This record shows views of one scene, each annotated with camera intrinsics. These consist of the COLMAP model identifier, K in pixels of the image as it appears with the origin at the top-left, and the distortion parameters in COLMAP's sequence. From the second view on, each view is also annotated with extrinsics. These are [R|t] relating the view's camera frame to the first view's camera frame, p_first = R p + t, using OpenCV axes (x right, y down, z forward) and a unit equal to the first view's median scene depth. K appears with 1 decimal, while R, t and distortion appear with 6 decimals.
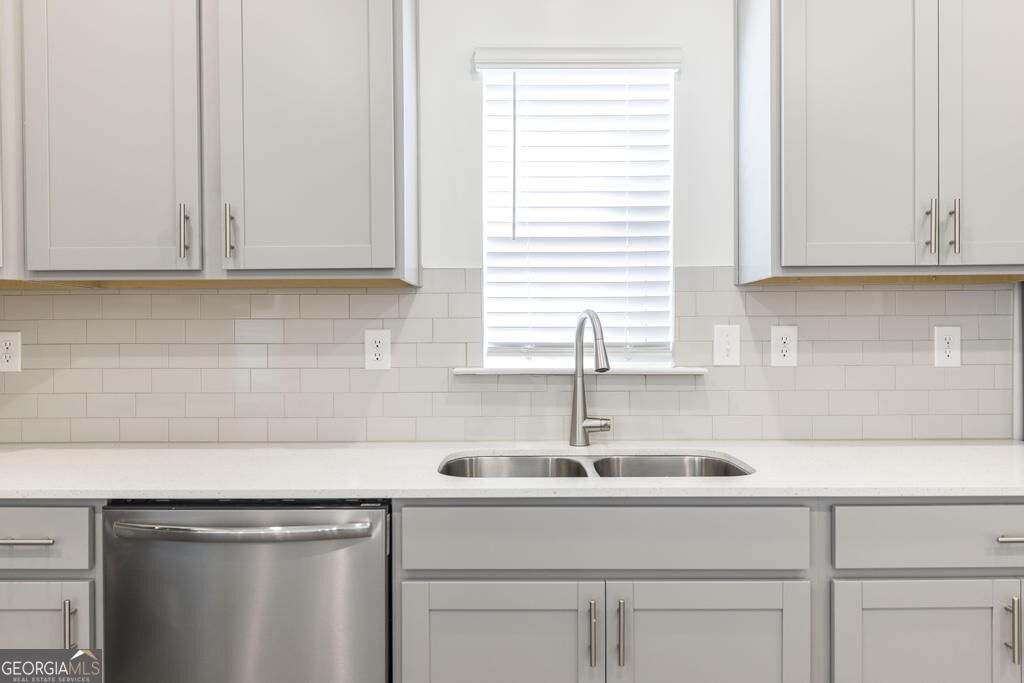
lens RADIAL K [[678.8, 0, 512.0], [0, 678.8, 341.5], [0, 0, 1]] dist [-0.006091, -0.004298]
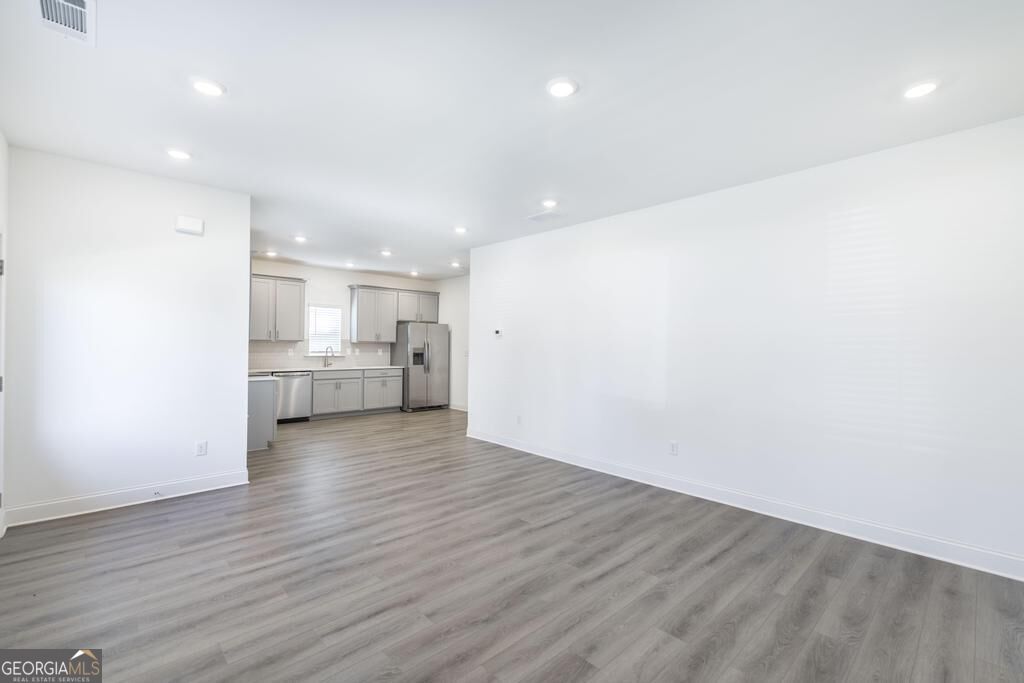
lens RADIAL K [[445.3, 0, 516.1], [0, 445.3, 340.2], [0, 0, 1]] dist [0.001482, 0.000338]
pose [[0.716924, 0.021218, 0.696829, -1.676988], [-0.012685, 0.999768, -0.017391, -0.055937], [-0.697036, 0.003628, 0.717027, -3.532251]]
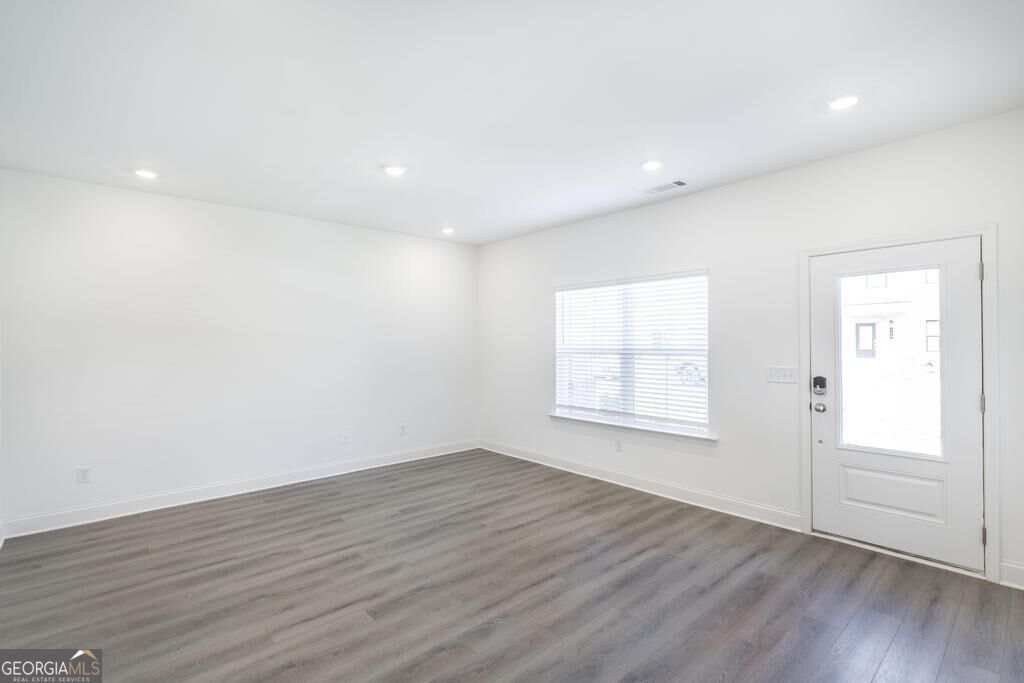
lens RADIAL K [[471.0, 0, 511.6], [0, 471.0, 344.0], [0, 0, 1]] dist [0.001850, 0.000581]
pose [[-0.738072, 0.011500, -0.674624, 0.289638], [0.007546, 0.999933, 0.008789, -0.116973], [0.674679, 0.001396, -0.738110, -0.913771]]
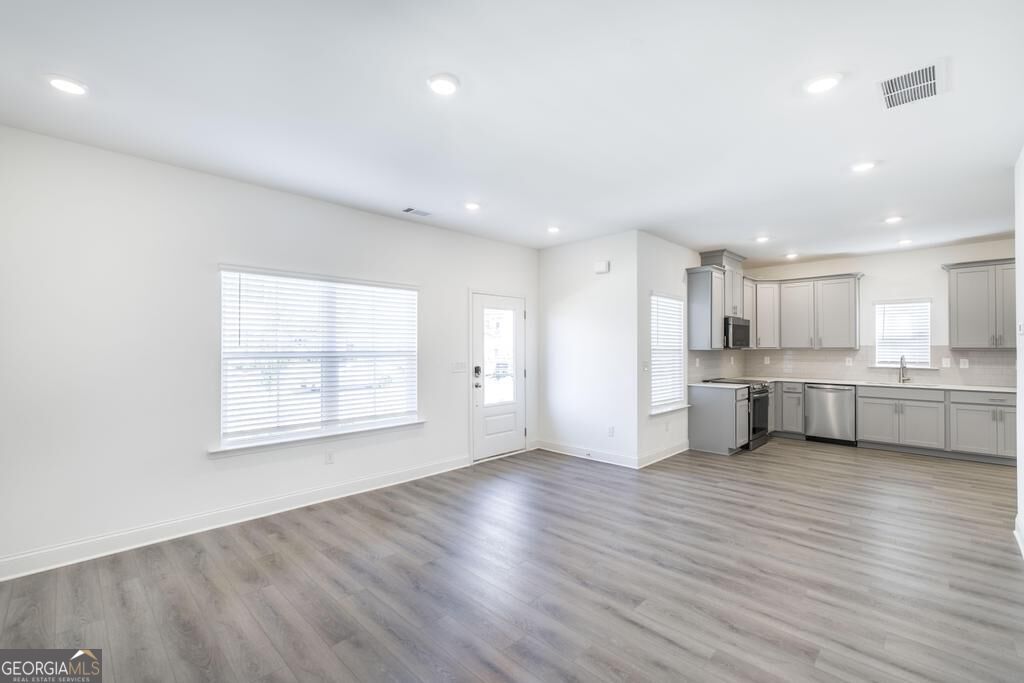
lens RADIAL K [[445.3, 0, 516.1], [0, 445.3, 340.2], [0, 0, 1]] dist [0.001482, 0.000338]
pose [[0.721223, -0.005392, -0.692682, 0.344442], [-0.006367, 0.999876, -0.014413, -0.093161], [0.692674, 0.014806, 0.721099, -3.434284]]
